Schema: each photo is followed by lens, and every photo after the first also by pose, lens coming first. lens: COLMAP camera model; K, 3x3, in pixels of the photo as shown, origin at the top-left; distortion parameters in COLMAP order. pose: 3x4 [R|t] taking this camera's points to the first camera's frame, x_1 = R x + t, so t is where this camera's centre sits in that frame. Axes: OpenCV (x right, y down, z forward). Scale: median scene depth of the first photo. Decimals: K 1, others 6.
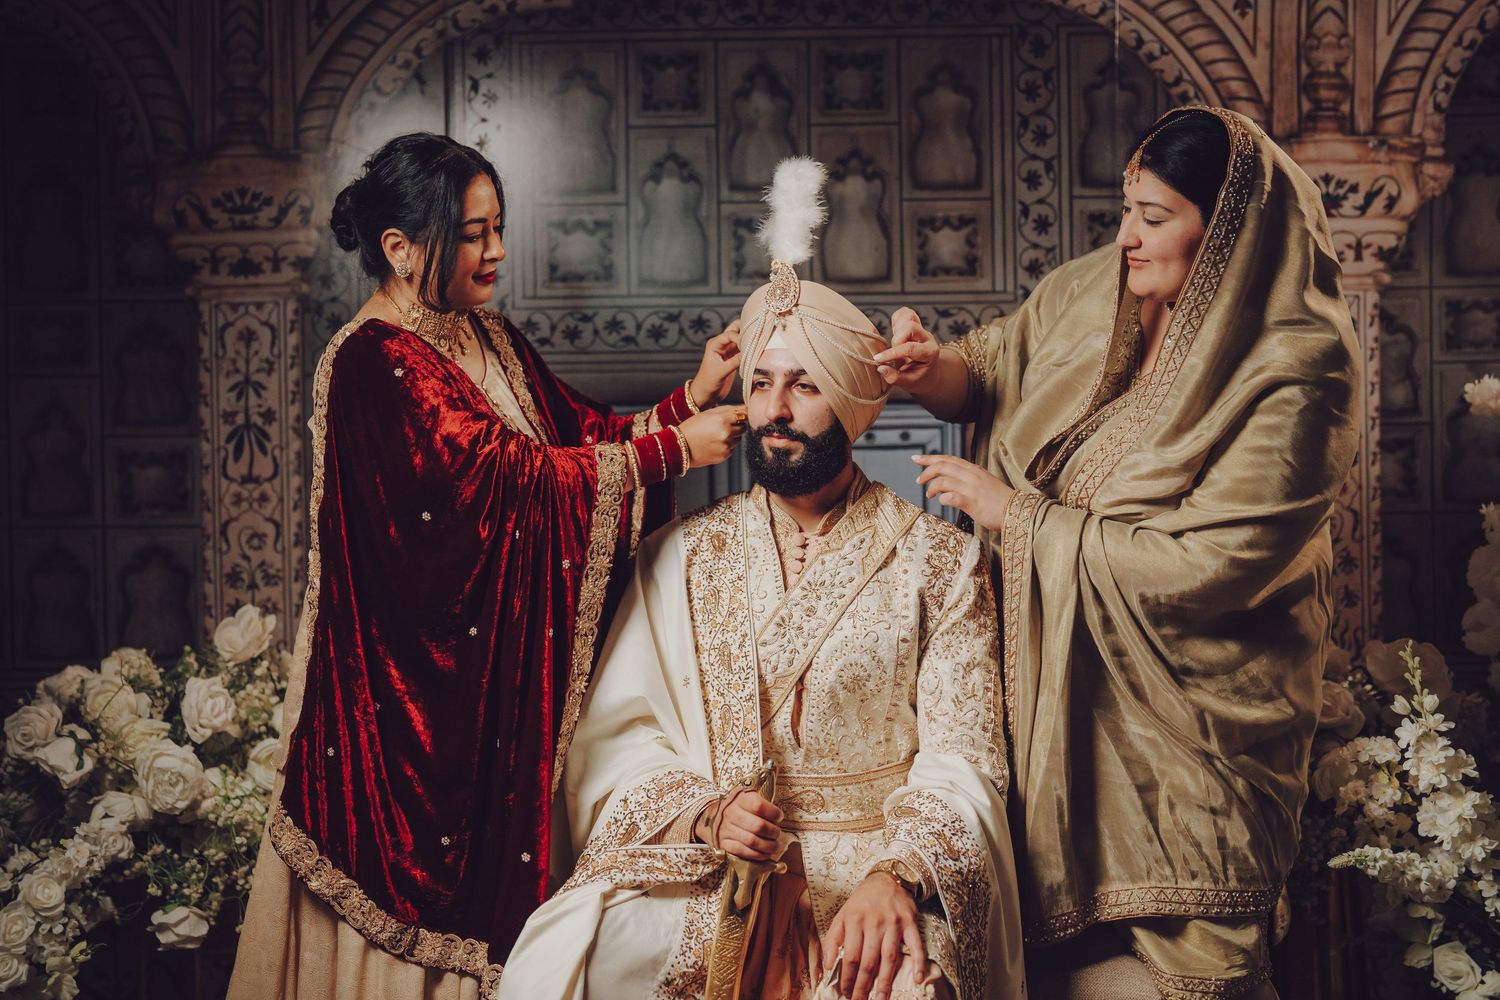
lens RADIAL K [[2256.3, 0, 700.8], [0, 2256.3, 485.6], [0, 0, 1]] dist [0.045448, 0.000000]
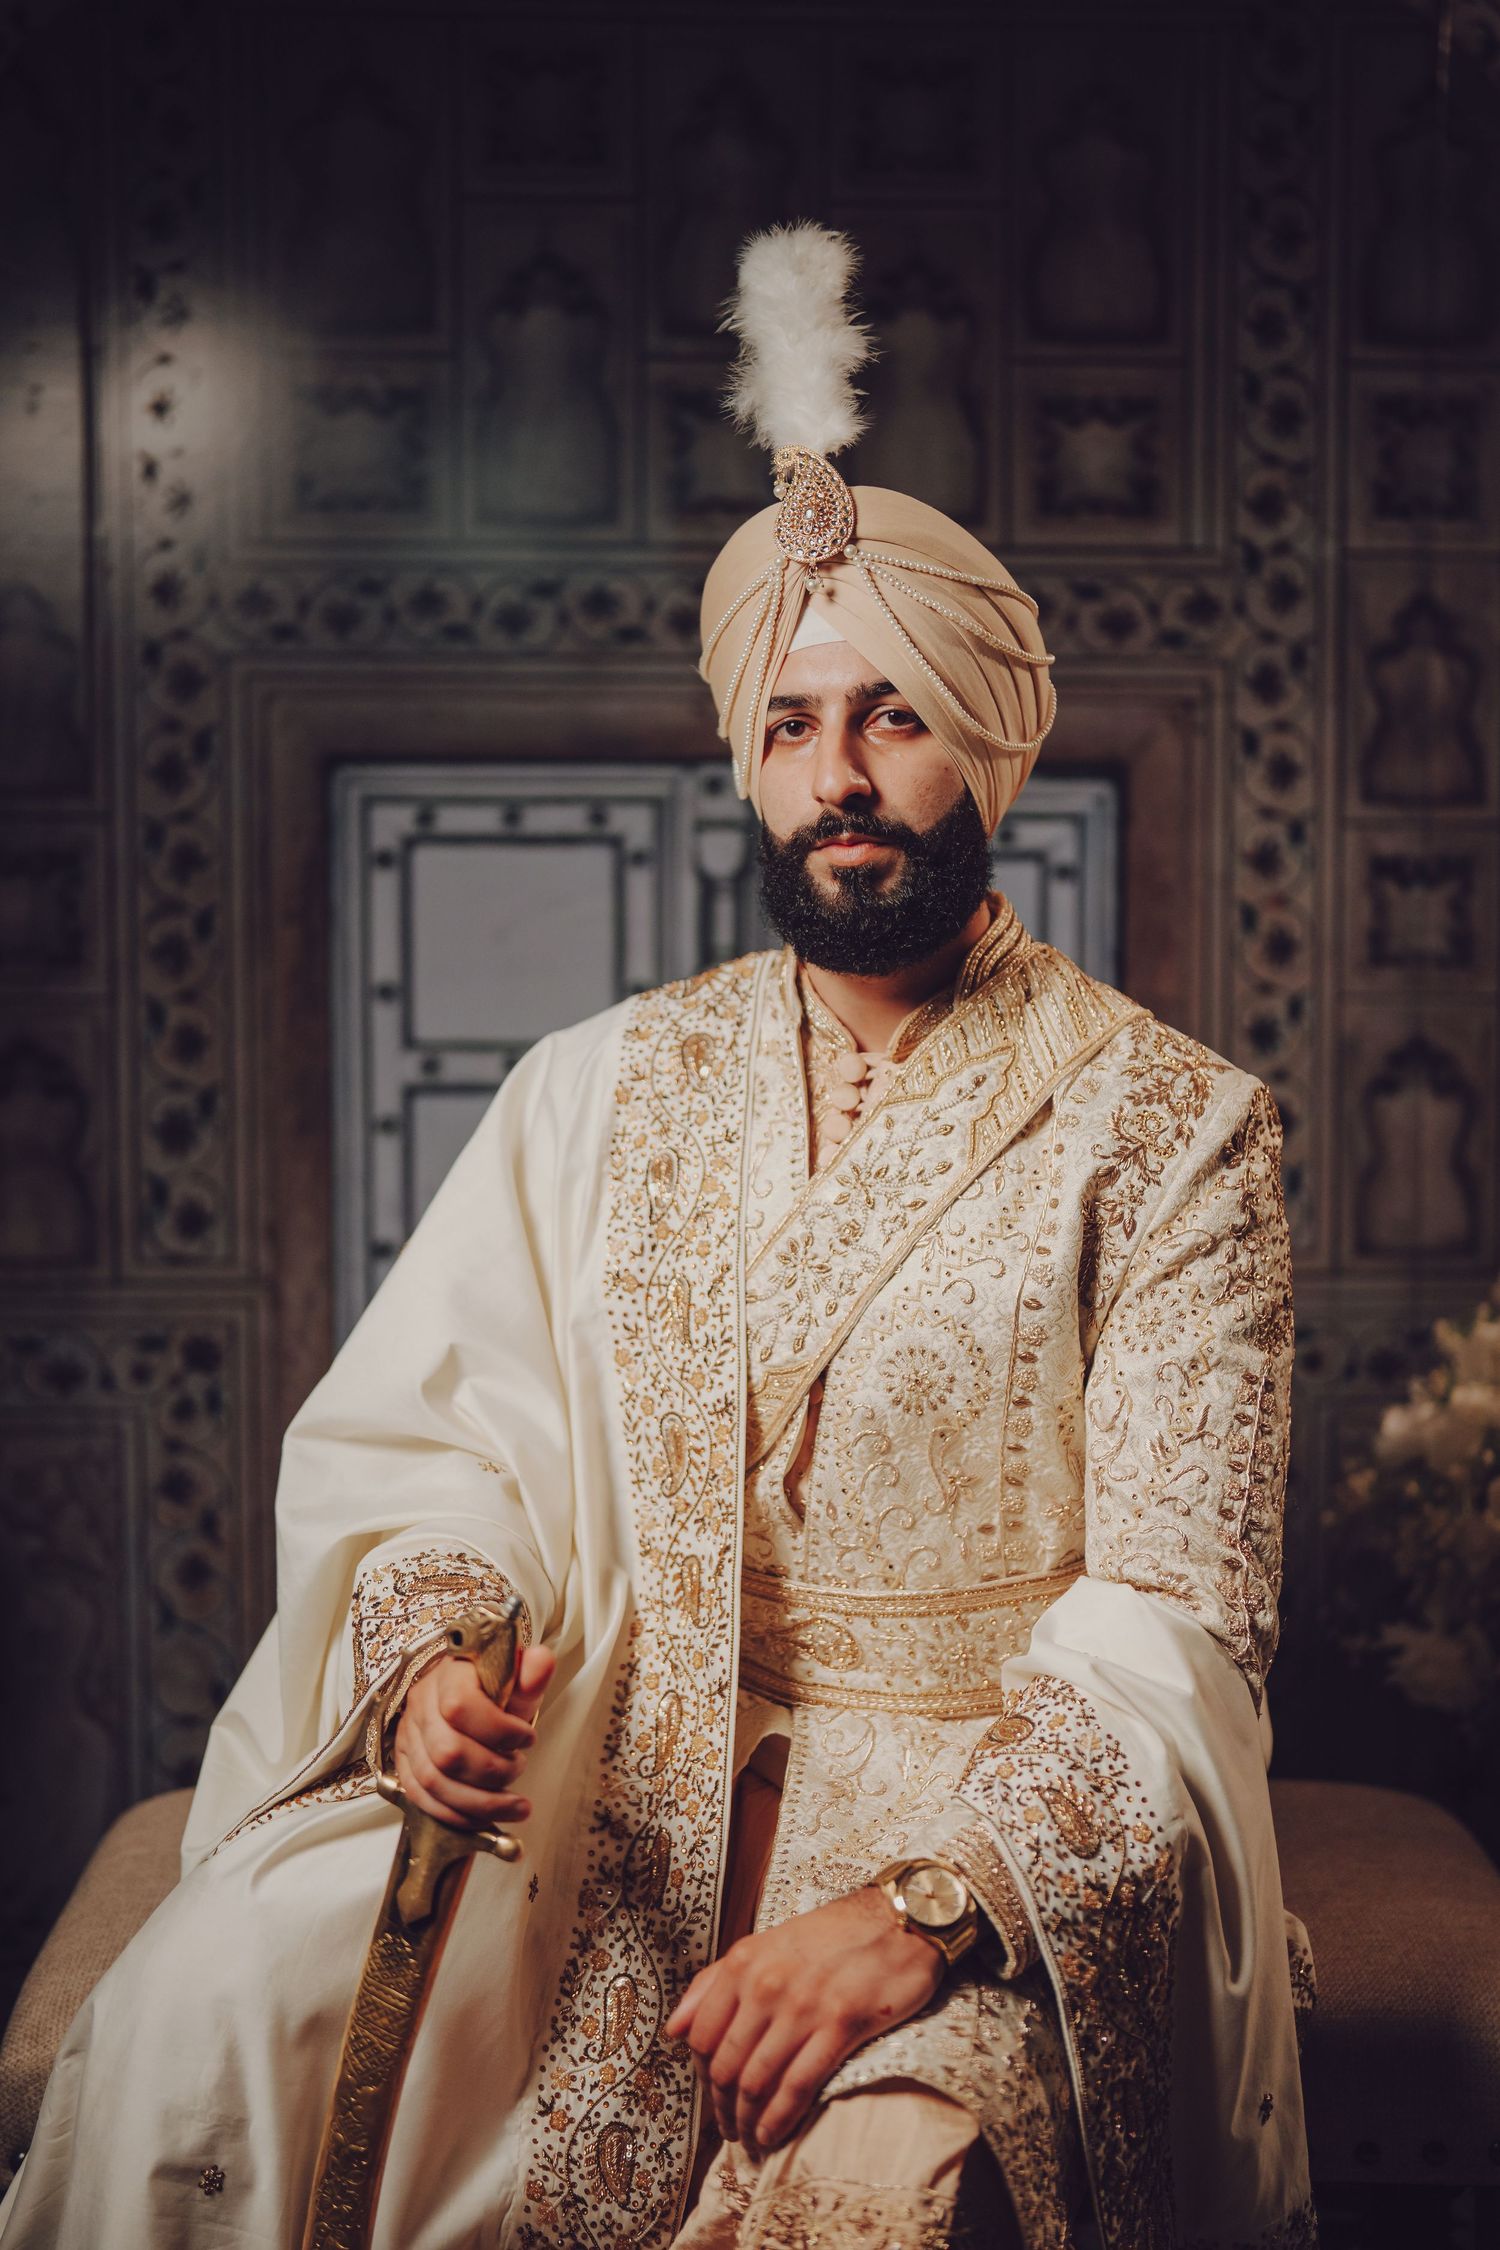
lens RADIAL K [[3384.5, 0, 776.9], [0, 3384.5, 1054.3], [0, 0, 1]] dist [0.045448, 0.000000]
pose [[0.997869, 0.011270, 0.064262, -0.008619], [-0.014638, 0.998530, 0.052180, -0.011832], [-0.063580, -0.053010, 0.996568, 0.247697]]
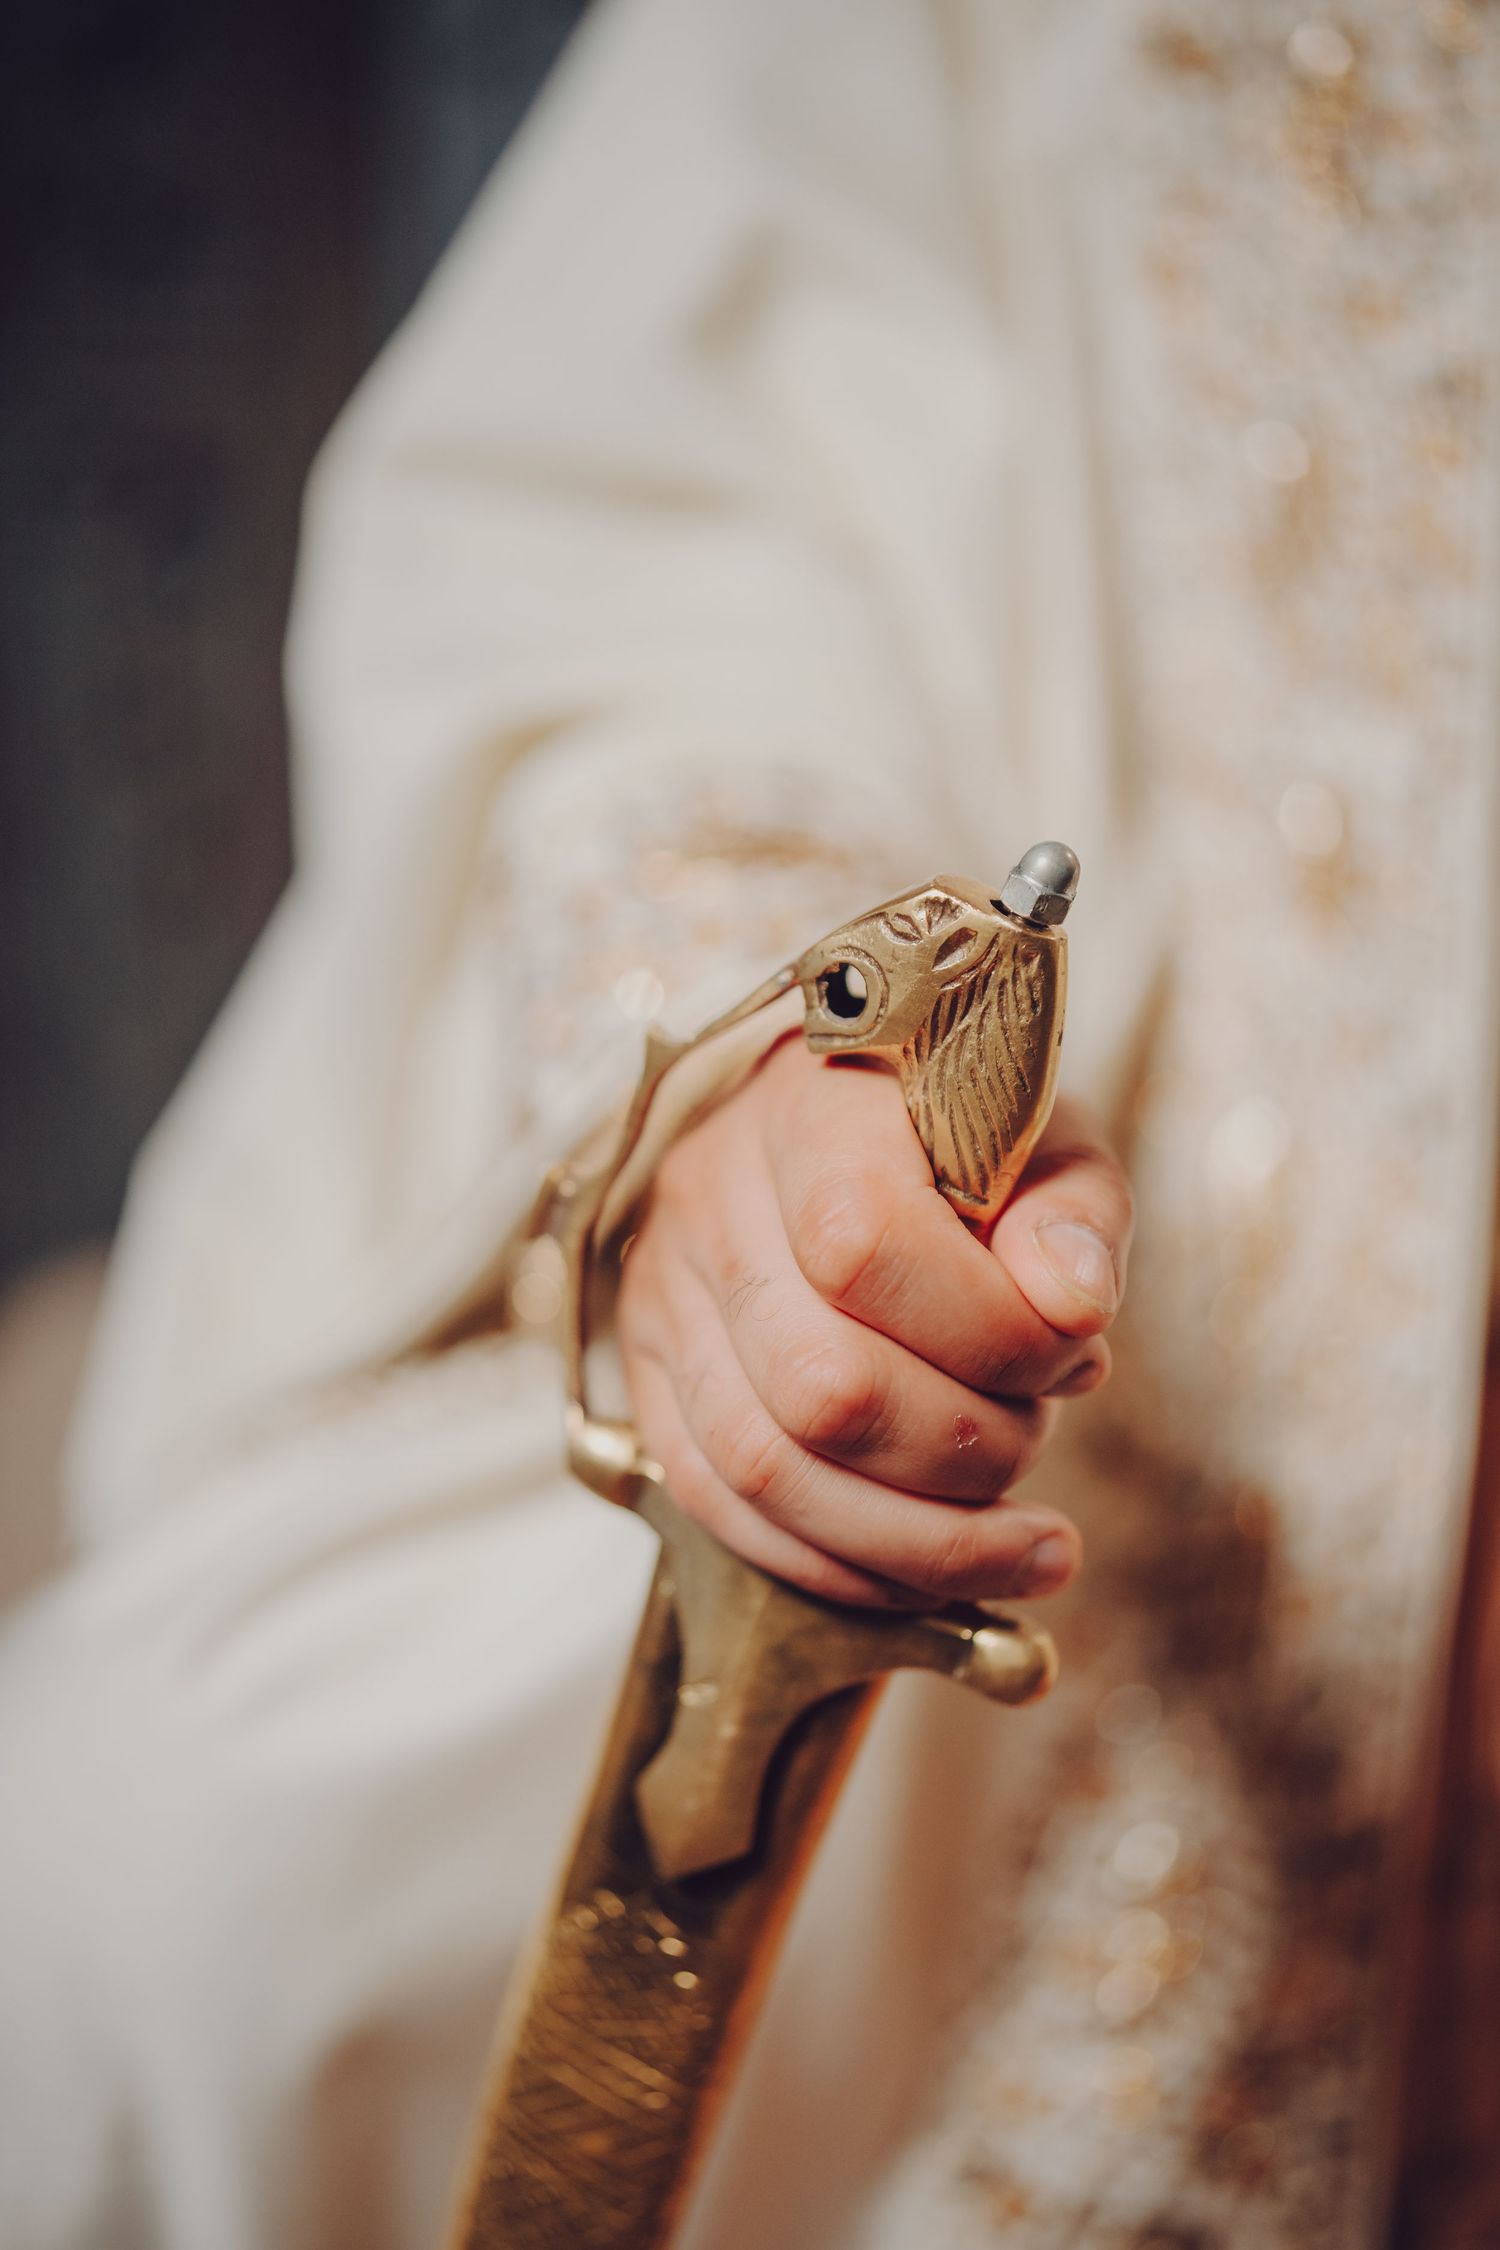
lens RADIAL K [[3384.5, 0, 749.7], [0, 3384.5, 1124.9], [0, 0, 1]] dist [0.045448, 0.000000]
pose [[0.999819, 0.013426, 0.013456, -0.026894], [-0.016343, 0.968658, 0.247859, 0.063702], [-0.009707, -0.248034, 0.968703, 0.572930]]
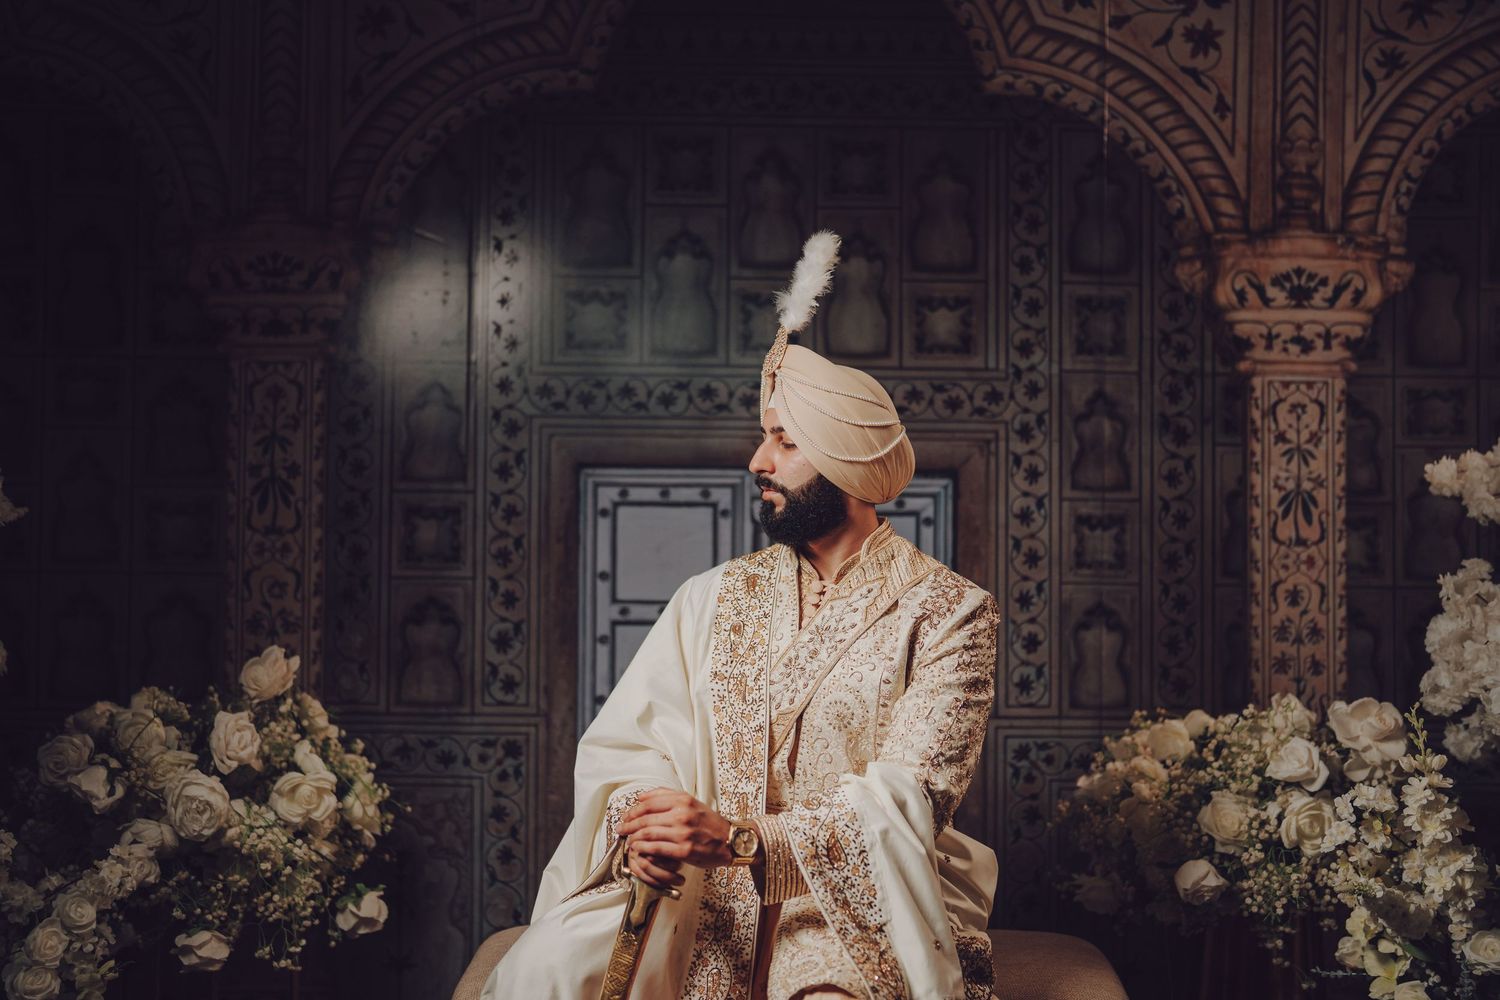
lens RADIAL K [[2256.3, 0, 745.4], [0, 2256.3, 497.0], [0, 0, 1]] dist [0.045448, 0.000000]
pose [[0.999192, 0.023874, 0.032321, -0.015891], [-0.022544, 0.998909, -0.040892, 0.019808], [-0.033262, 0.040130, 0.998641, -0.050489]]
